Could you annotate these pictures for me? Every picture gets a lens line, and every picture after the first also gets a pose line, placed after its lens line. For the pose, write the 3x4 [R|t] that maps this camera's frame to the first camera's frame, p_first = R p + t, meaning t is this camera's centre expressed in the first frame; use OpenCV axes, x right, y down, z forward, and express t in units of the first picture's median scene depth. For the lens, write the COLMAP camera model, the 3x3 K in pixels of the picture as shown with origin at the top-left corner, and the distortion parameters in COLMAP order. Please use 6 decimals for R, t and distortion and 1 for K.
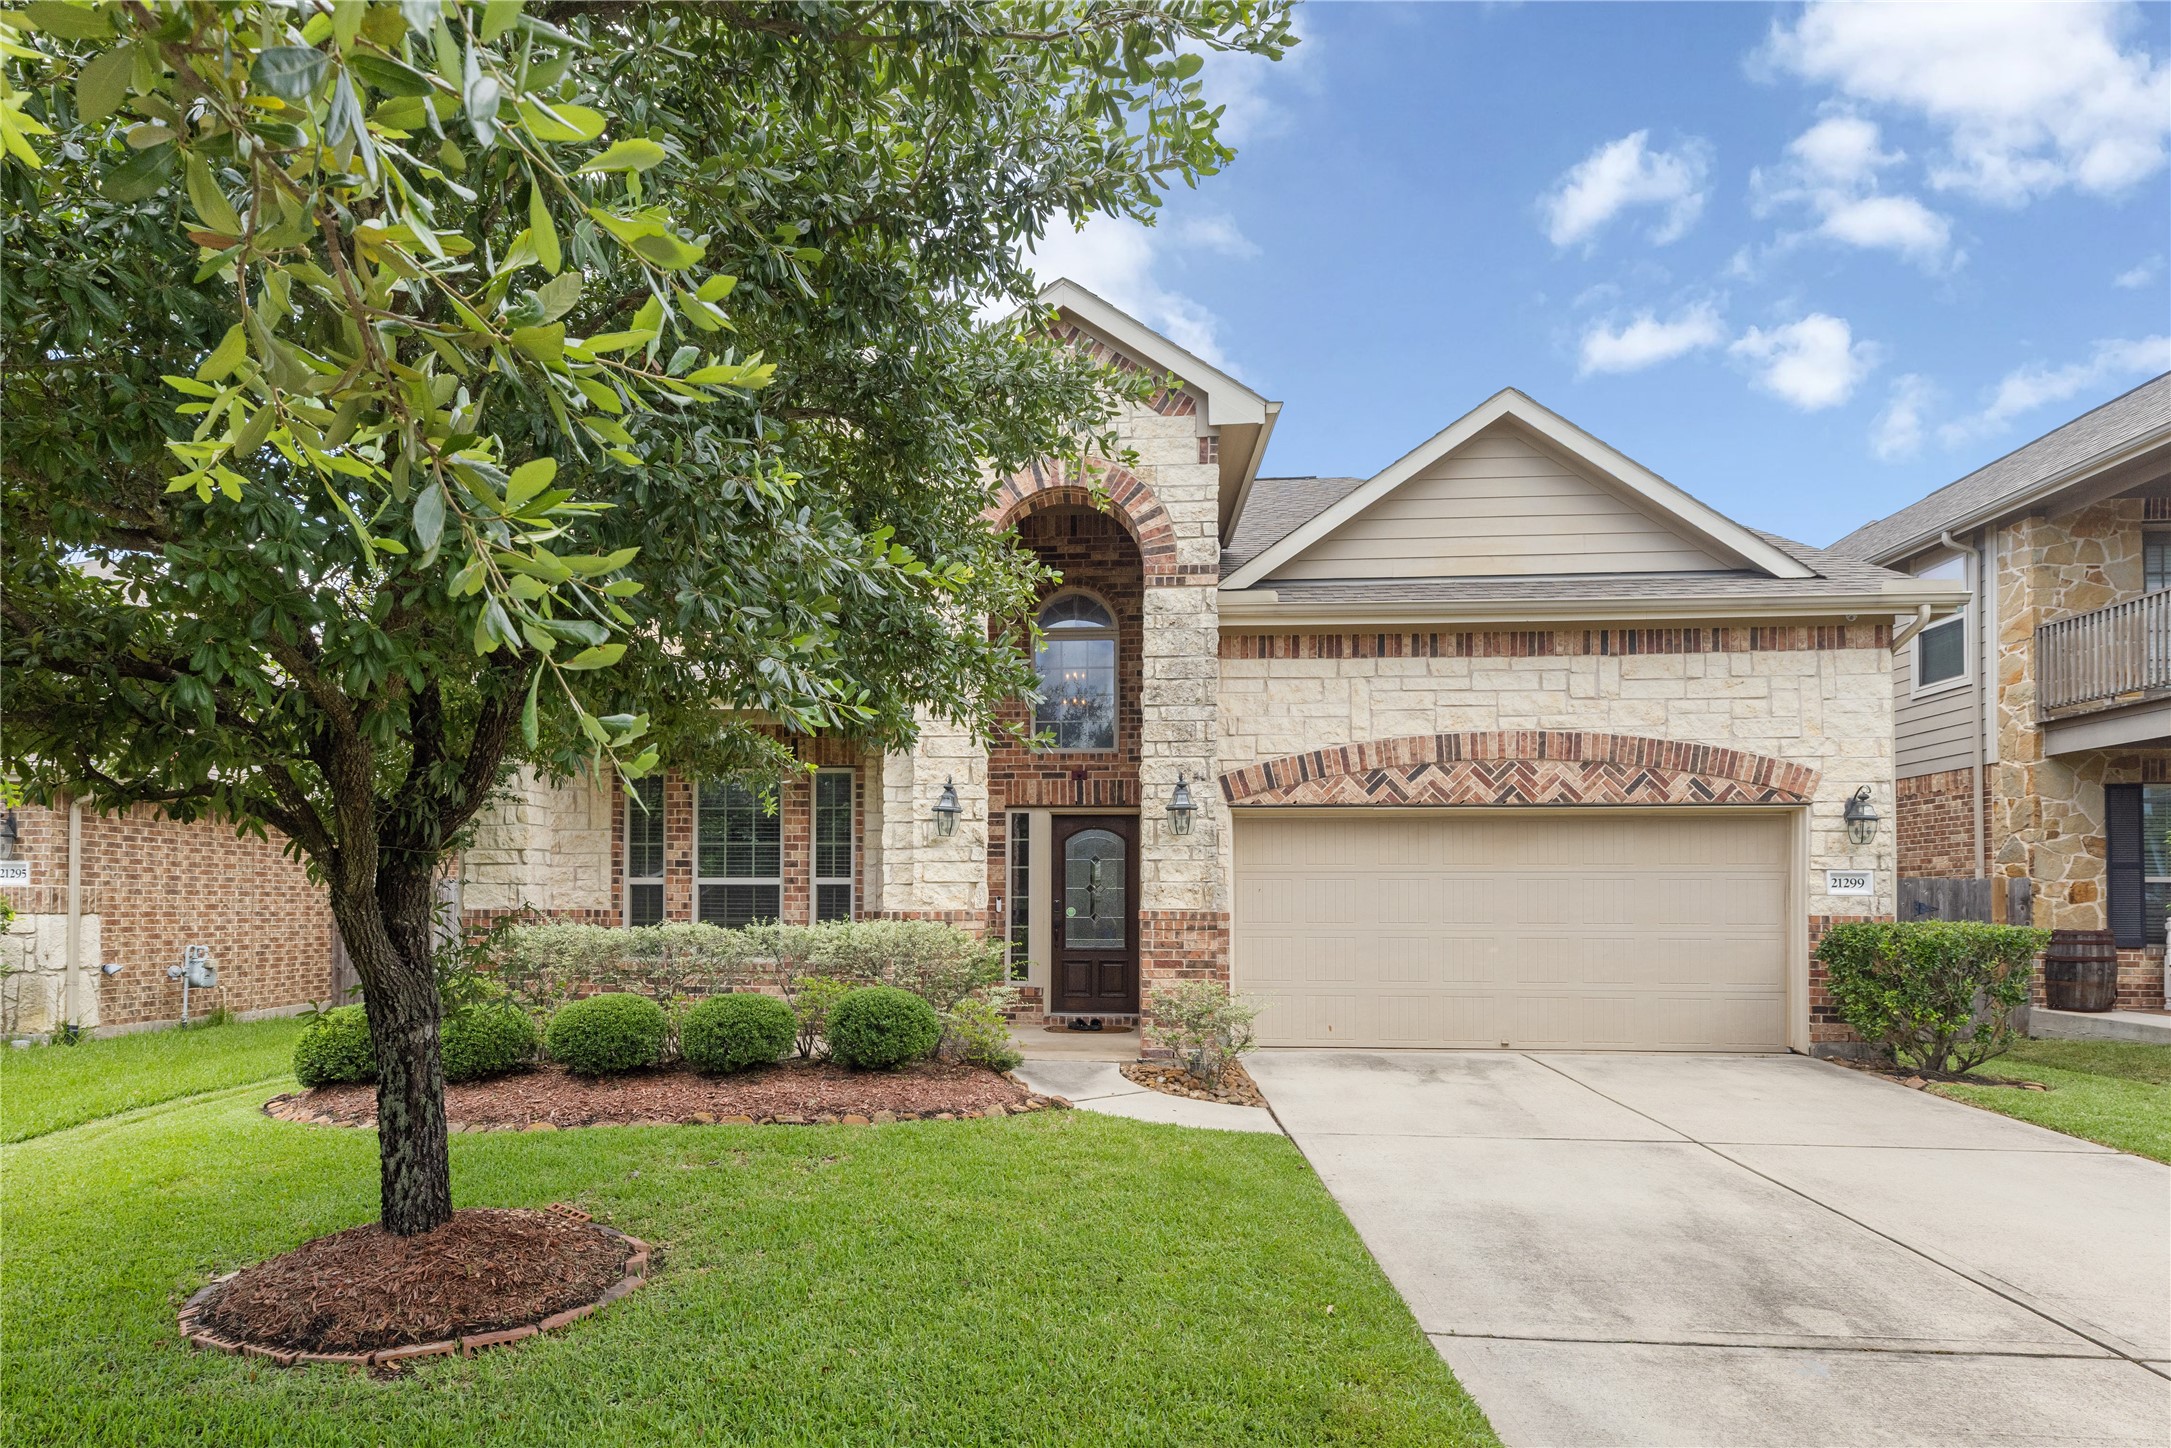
lens RADIAL K [[987.6, 0, 1085.5], [0, 987.6, 725.6], [0, 0, 1]] dist [0.007714, -0.000761]
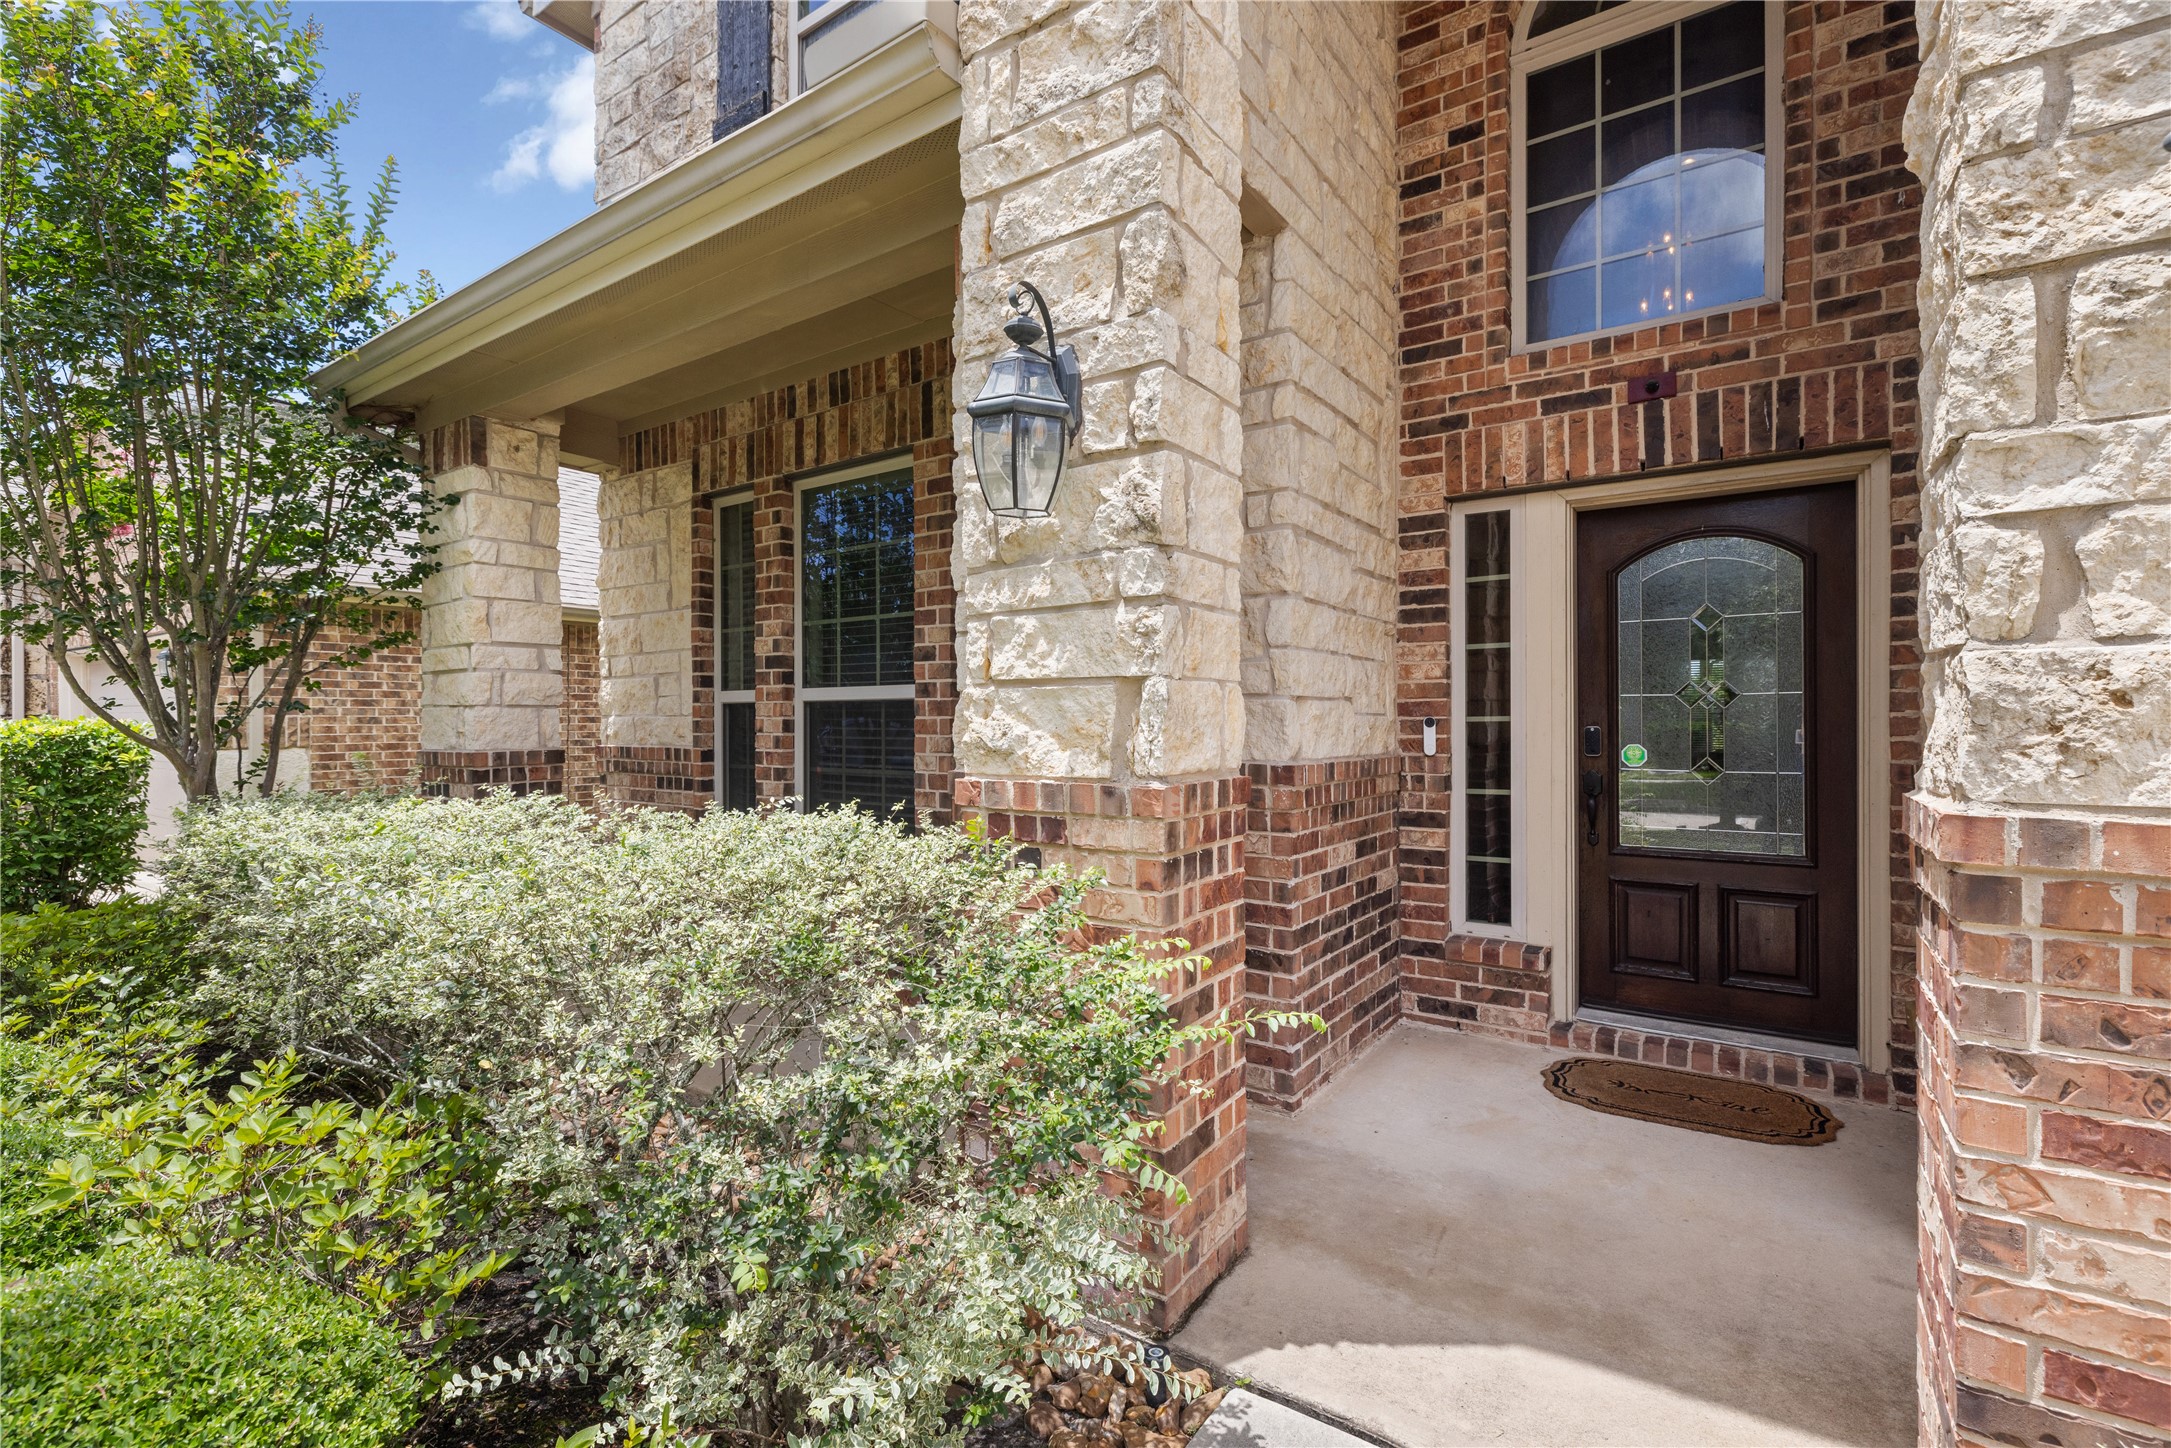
lens RADIAL K [[987.6, 0, 1120.9], [0, 987.6, 712.7], [0, 0, 1]] dist [0.007714, -0.000761]
pose [[0.847984, -0.010869, -0.529910, 0.020931], [0.102215, 0.984375, 0.143379, 0.100382], [0.520072, -0.175748, 0.835846, 0.600648]]
